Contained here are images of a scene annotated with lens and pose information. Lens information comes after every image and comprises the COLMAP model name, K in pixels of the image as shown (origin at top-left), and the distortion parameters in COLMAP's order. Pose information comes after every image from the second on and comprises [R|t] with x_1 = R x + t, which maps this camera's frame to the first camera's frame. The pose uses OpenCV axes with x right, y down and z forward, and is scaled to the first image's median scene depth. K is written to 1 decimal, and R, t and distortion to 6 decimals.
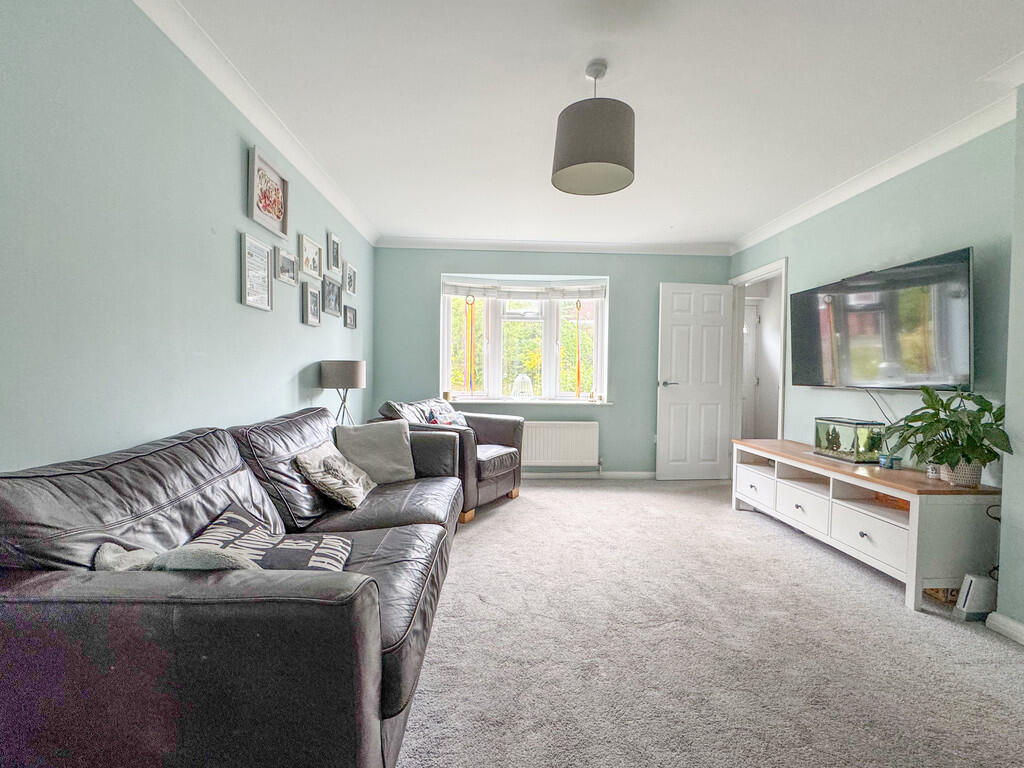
lens RADIAL K [[425.8, 0, 509.7], [0, 425.8, 383.4], [0, 0, 1]] dist [-0.002144, -0.000138]
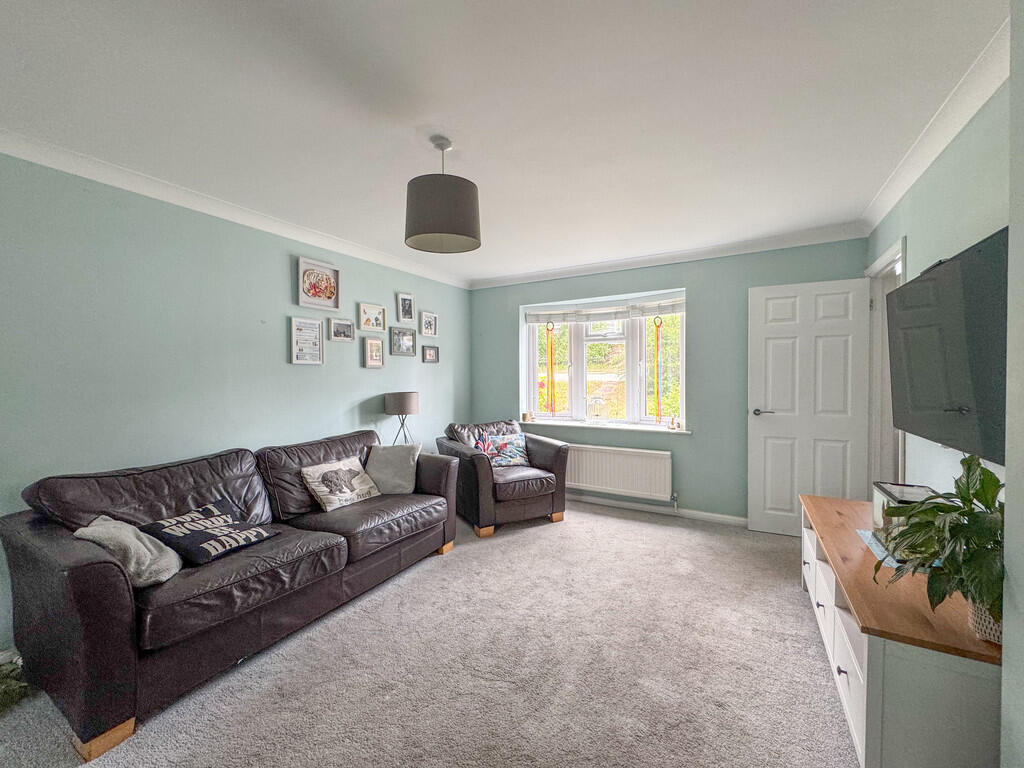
lens RADIAL K [[410.2, 0, 512.7], [0, 410.2, 383.0], [0, 0, 1]] dist [-0.002079, 0.000280]
pose [[0.843251, -0.007162, -0.537472, 0.499628], [0.003465, 0.999963, -0.007888, -0.063477], [0.537508, 0.004789, 0.843245, 0.119439]]
